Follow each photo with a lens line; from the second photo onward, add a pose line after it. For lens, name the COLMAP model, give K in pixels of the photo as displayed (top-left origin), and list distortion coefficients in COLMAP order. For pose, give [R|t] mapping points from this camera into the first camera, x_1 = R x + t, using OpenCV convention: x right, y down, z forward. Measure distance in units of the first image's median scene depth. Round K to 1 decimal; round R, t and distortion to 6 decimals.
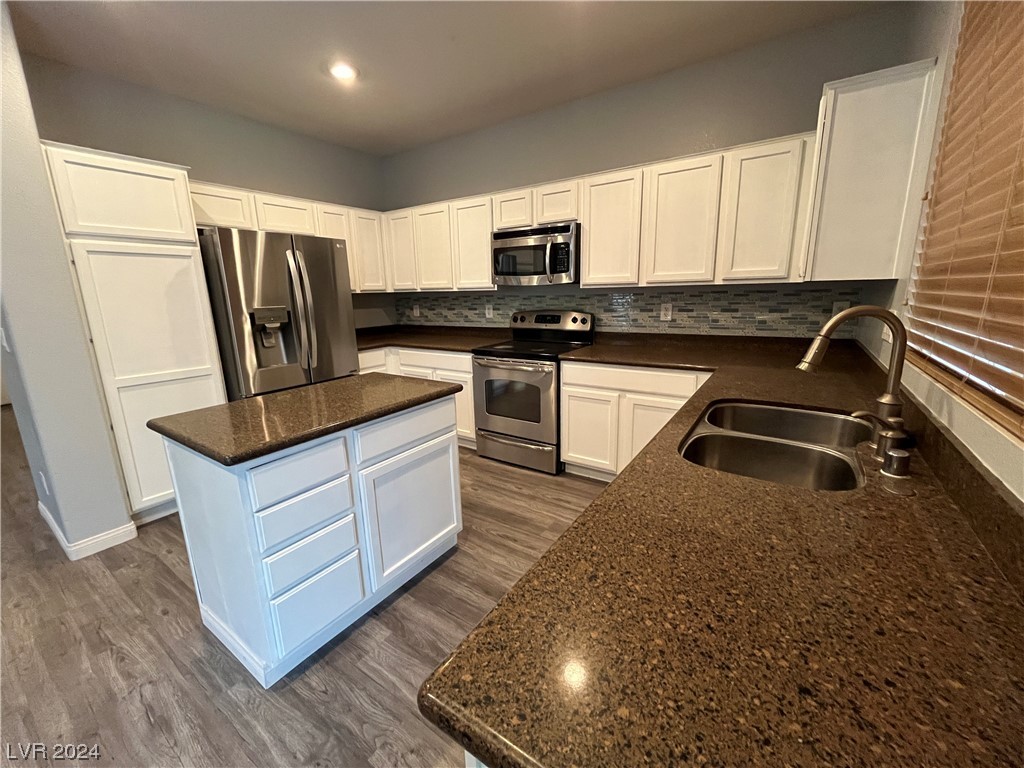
lens RADIAL K [[412.2, 0, 507.9], [0, 412.2, 381.2], [0, 0, 1]] dist [-0.002394, -0.000650]
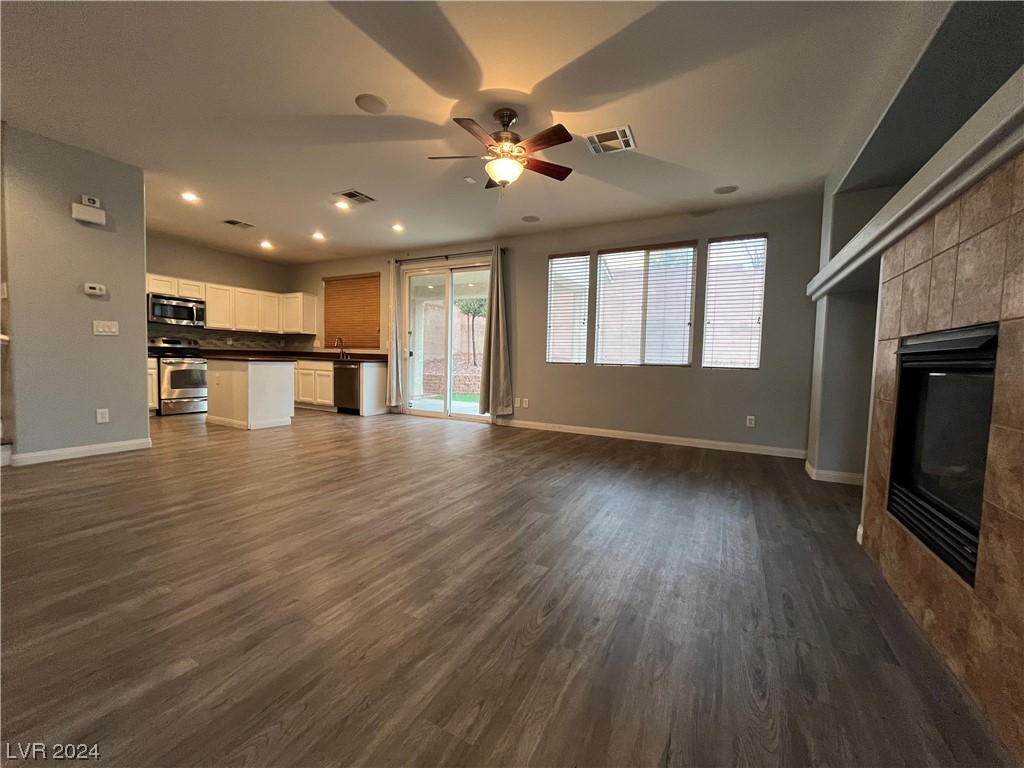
lens RADIAL K [[412.2, 0, 509.1], [0, 412.2, 381.4], [0, 0, 1]] dist [-0.002394, -0.000650]
pose [[-0.111319, -0.032788, 0.993244, -2.273585], [0.191076, 0.980101, 0.053769, 0.258229], [-0.975243, 0.195771, -0.102839, -0.340137]]
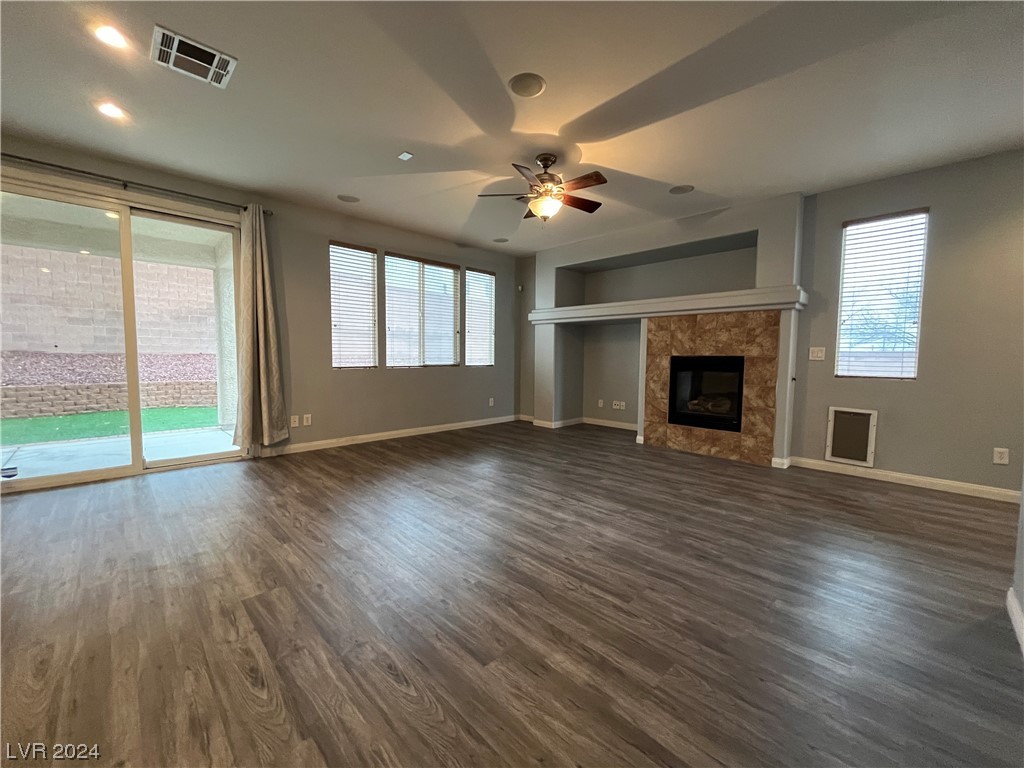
lens RADIAL K [[412.2, 0, 513.4], [0, 412.2, 381.6], [0, 0, 1]] dist [-0.002394, -0.000650]
pose [[-0.981596, 0.001915, 0.190958, -1.397442], [0.054196, 0.961630, 0.268944, -0.035674], [-0.183116, 0.274344, -0.944036, 0.687326]]
